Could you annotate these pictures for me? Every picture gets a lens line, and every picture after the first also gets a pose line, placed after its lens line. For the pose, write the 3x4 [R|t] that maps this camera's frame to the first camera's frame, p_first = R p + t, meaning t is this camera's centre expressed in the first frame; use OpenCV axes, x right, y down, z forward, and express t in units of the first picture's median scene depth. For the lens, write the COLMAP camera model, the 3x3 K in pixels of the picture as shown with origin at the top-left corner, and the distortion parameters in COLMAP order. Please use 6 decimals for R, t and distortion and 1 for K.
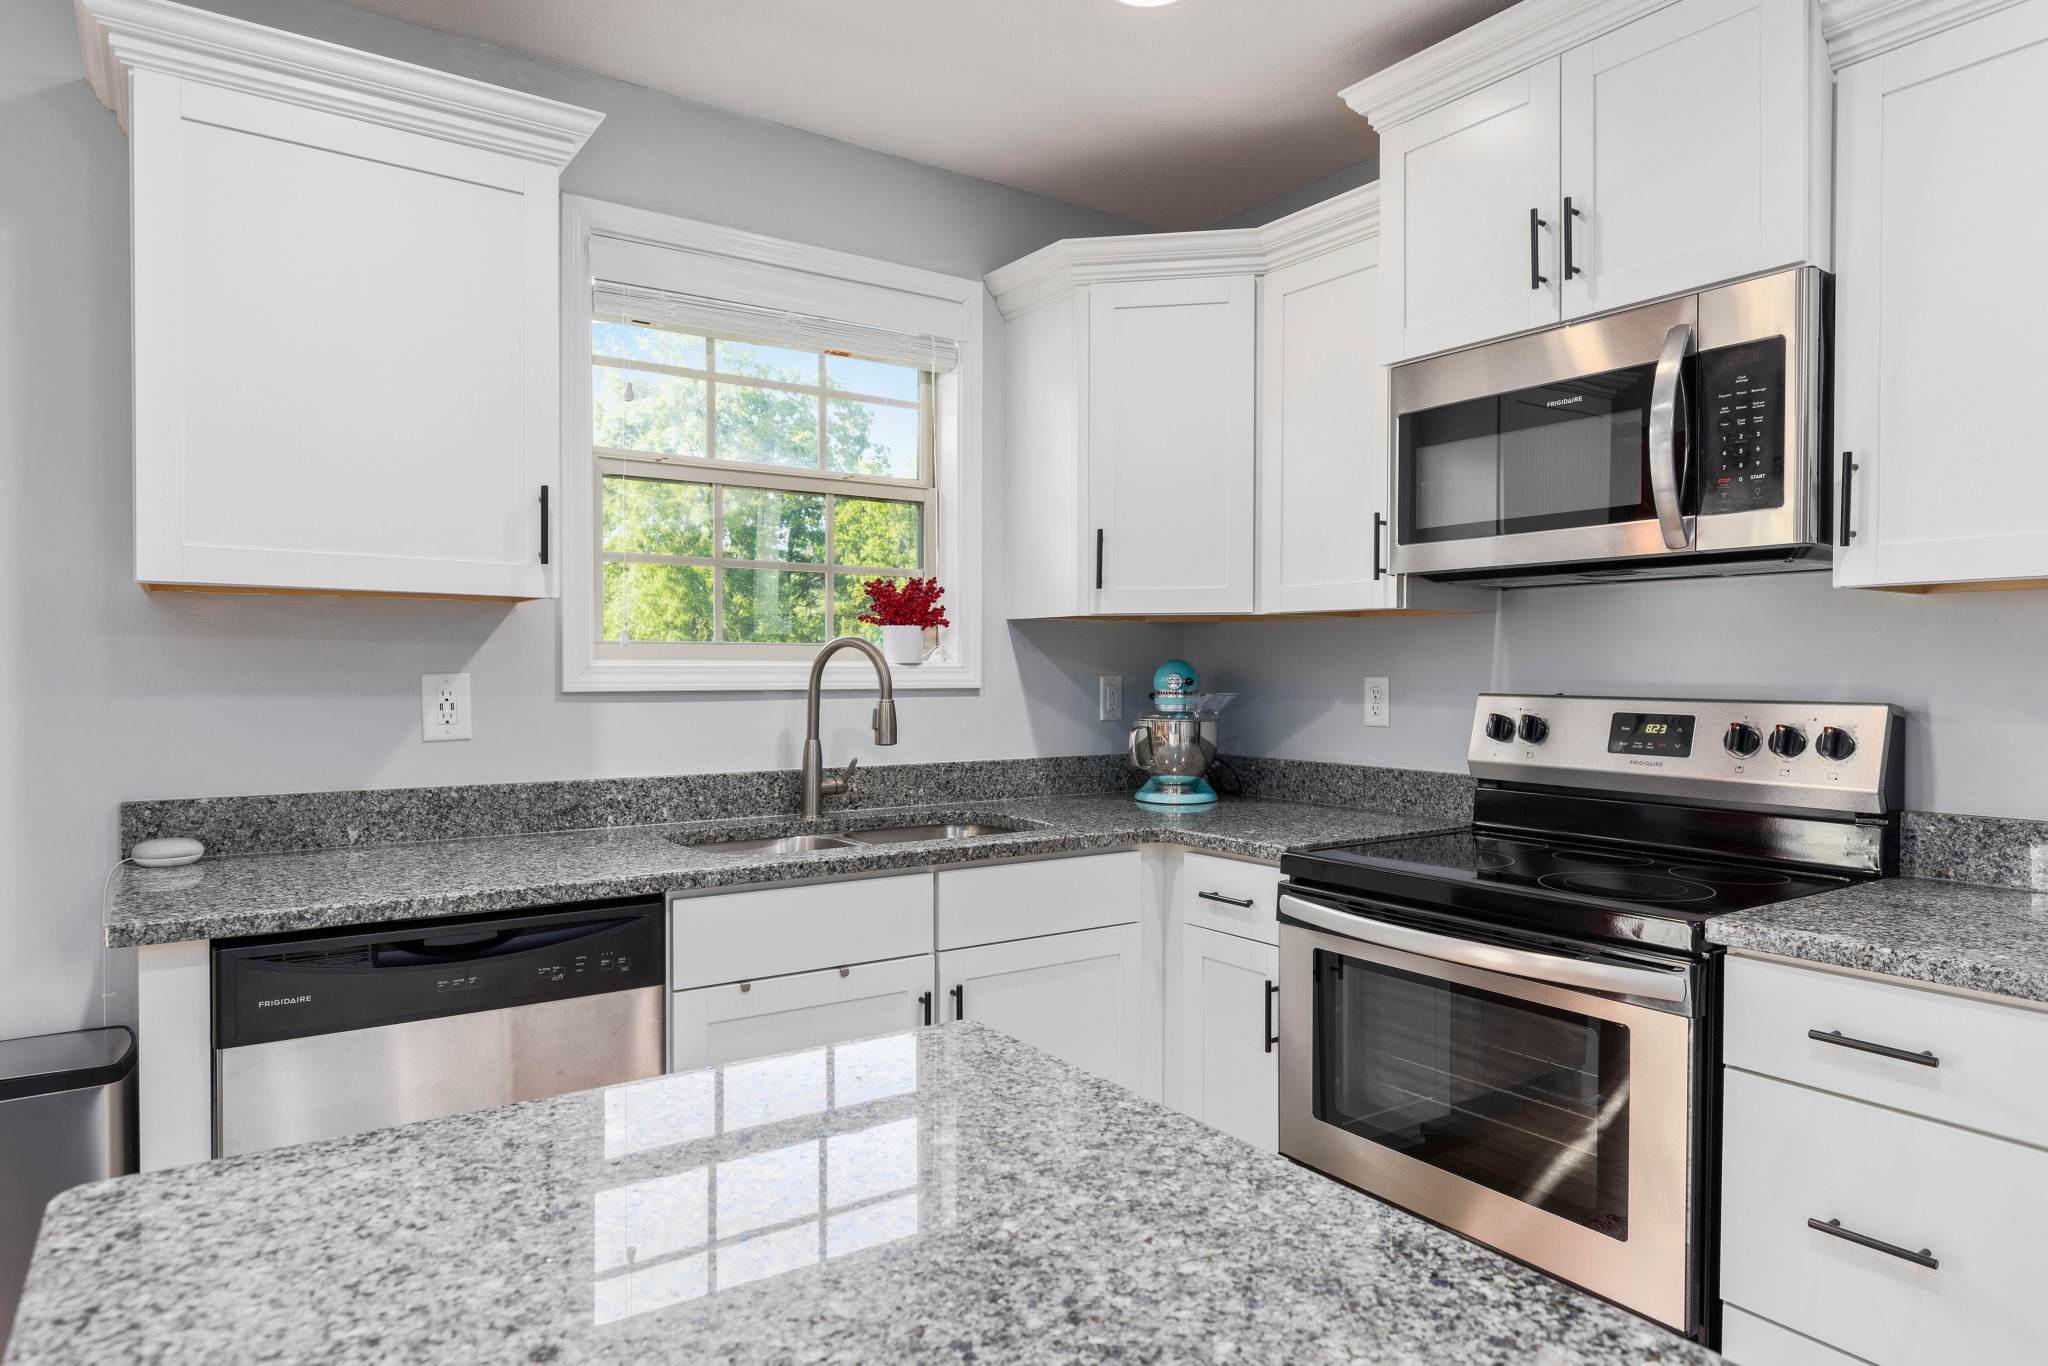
lens RADIAL K [[1233.4, 0, 1024.0], [0, 1233.4, 683.0], [0, 0, 1]] dist [0.003878, -0.001199]
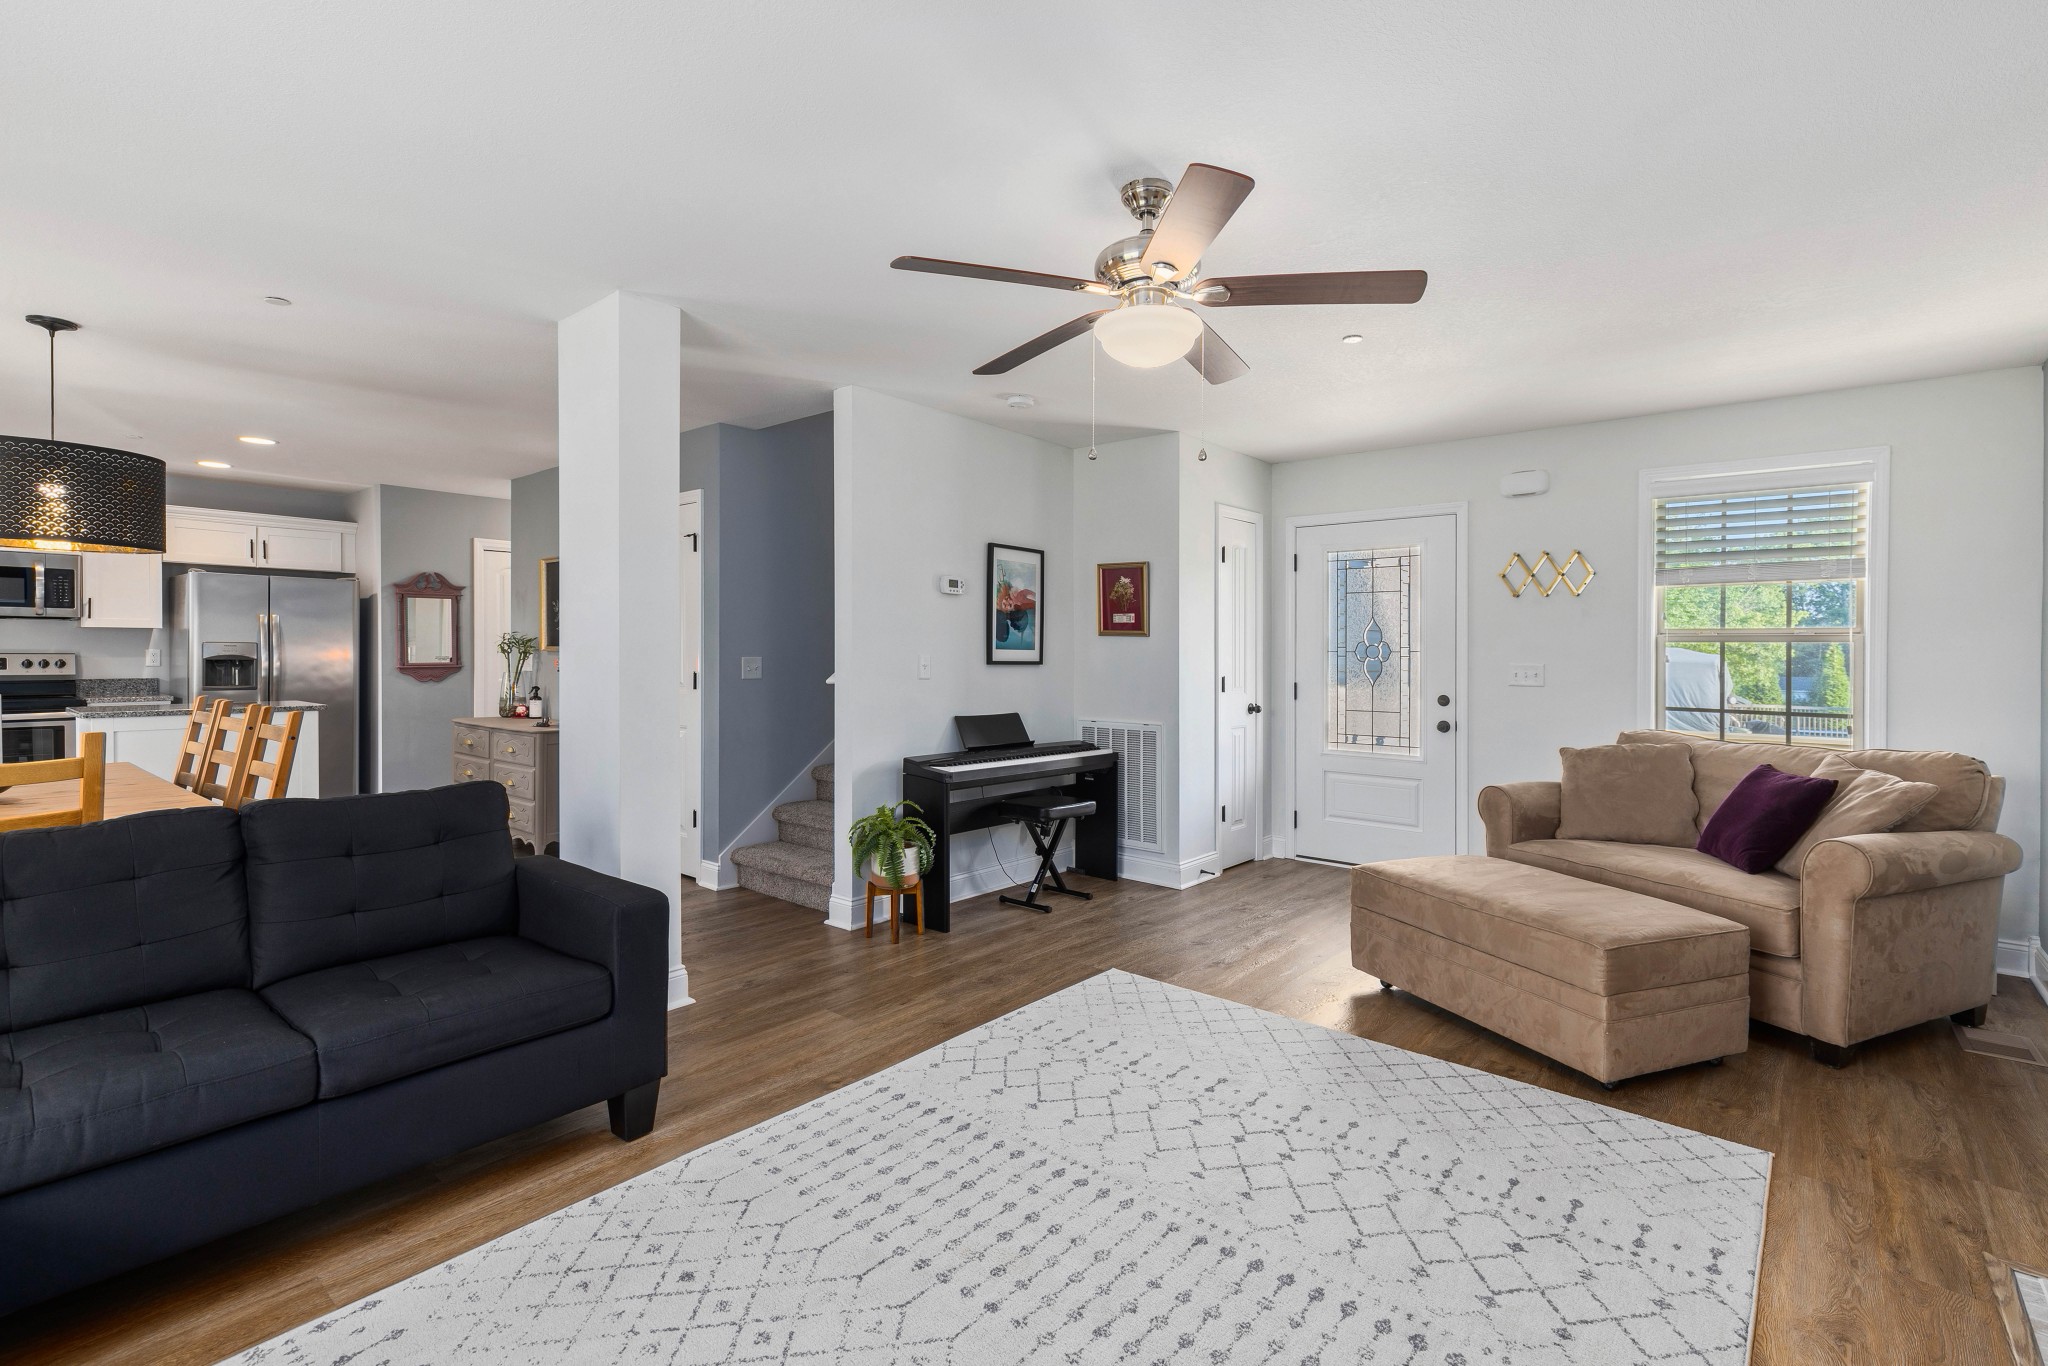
lens RADIAL K [[935.7, 0, 1025.4], [0, 935.7, 676.5], [0, 0, 1]] dist [0.003462, 0.000048]
pose [[-0.250254, -0.032109, 0.967648, -2.512797], [0.002300, 0.999427, 0.033759, -0.004396], [-0.968178, 0.010674, -0.250036, -1.042517]]
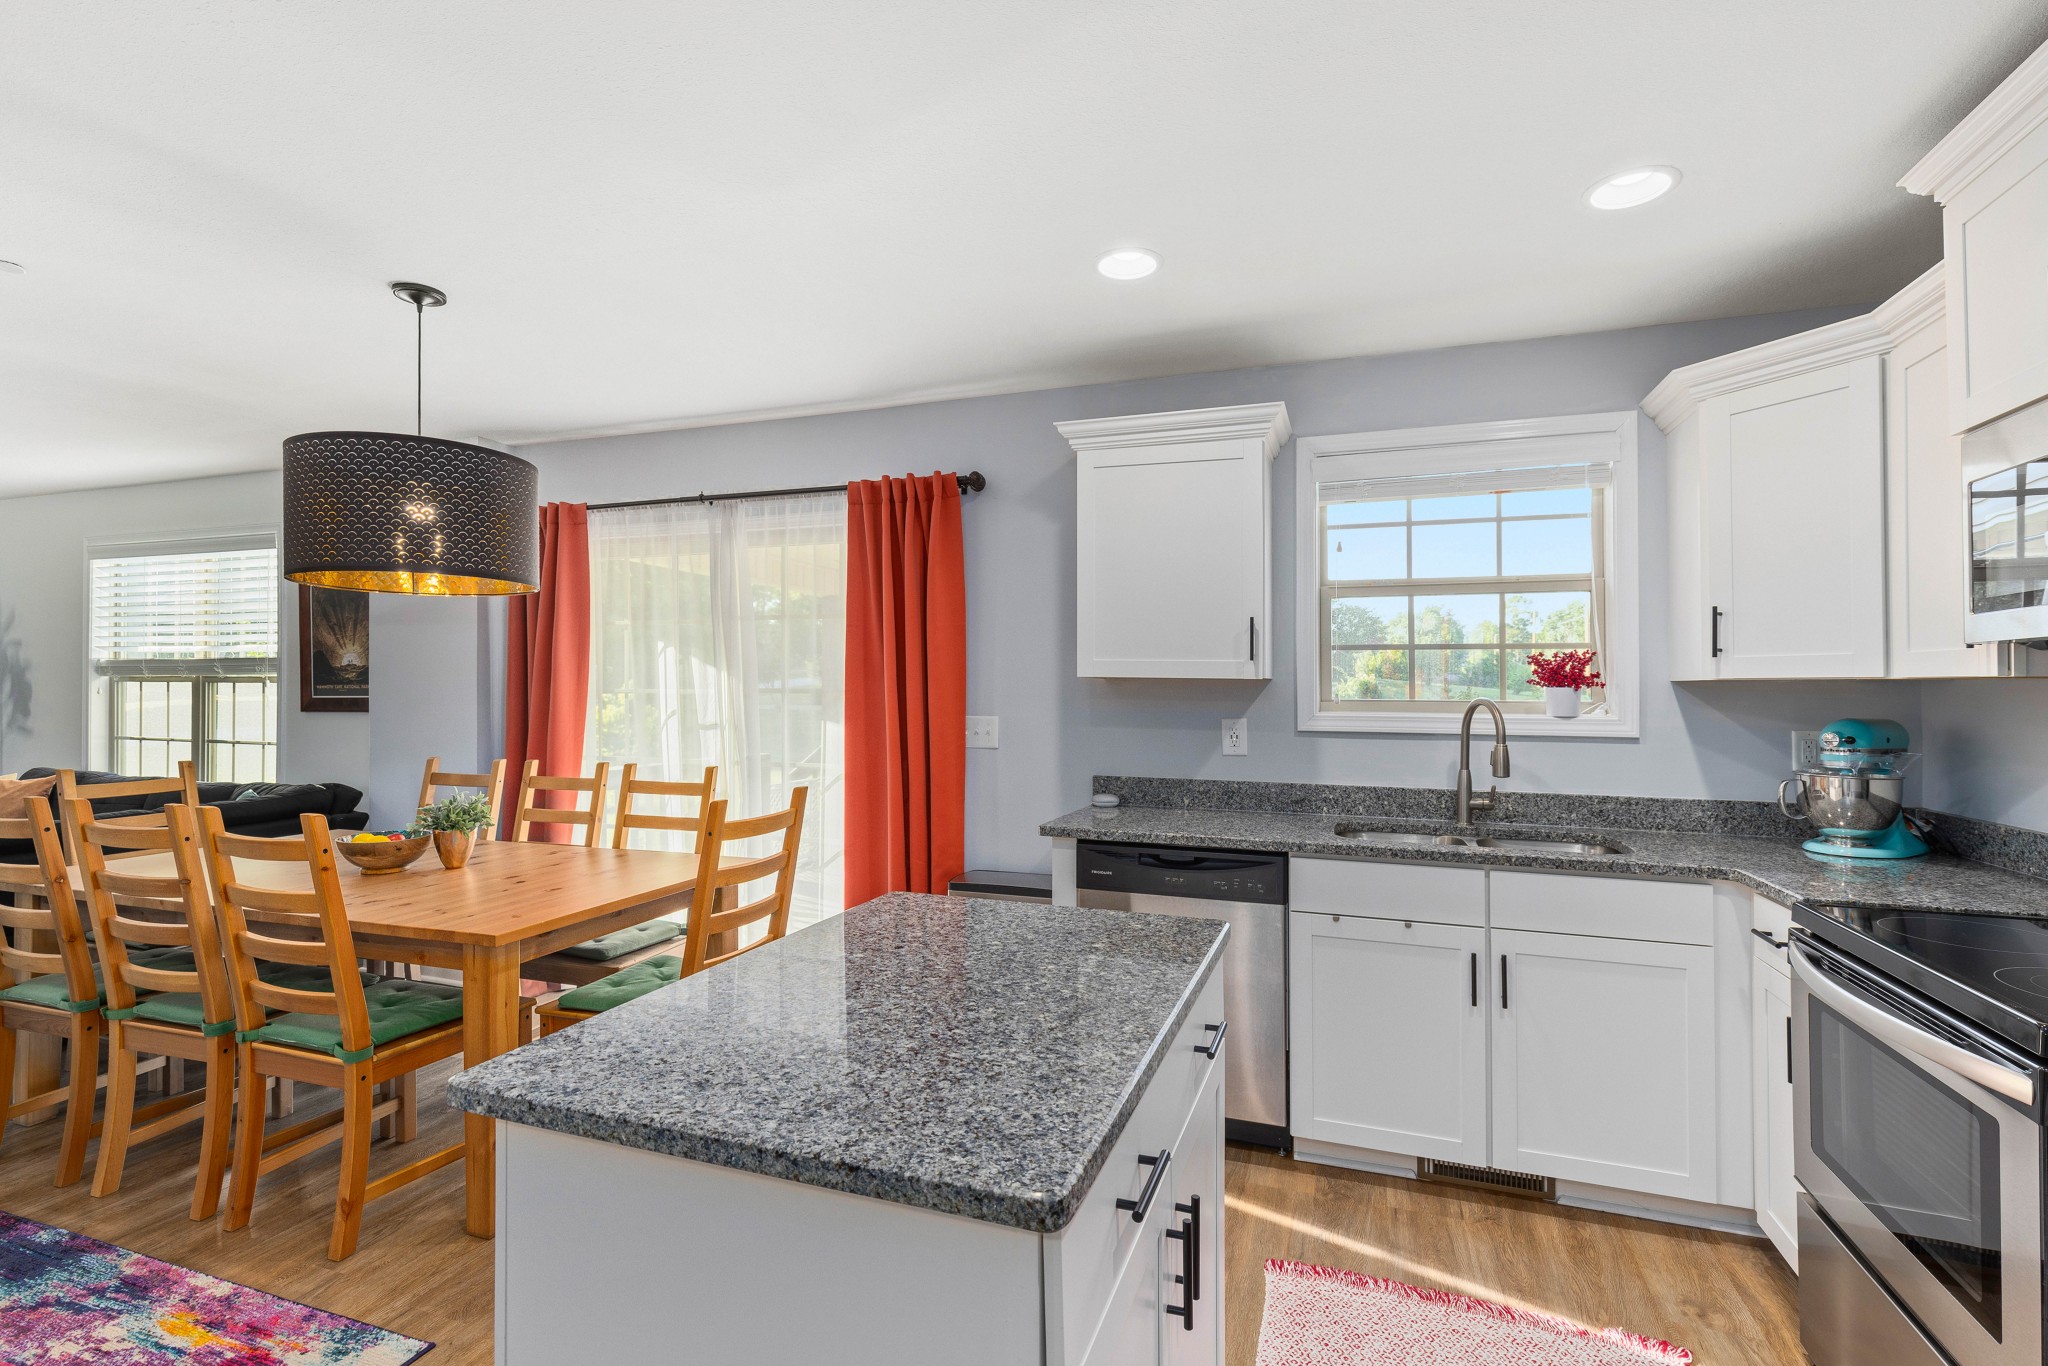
lens RADIAL K [[935.7, 0, 1025.4], [0, 935.7, 676.5], [0, 0, 1]] dist [0.003462, 0.000048]
pose [[0.578843, -0.010280, -0.815374, 0.448033], [-0.015254, 0.999609, -0.023432, -0.030541], [0.815296, 0.026001, 0.578460, -0.045872]]
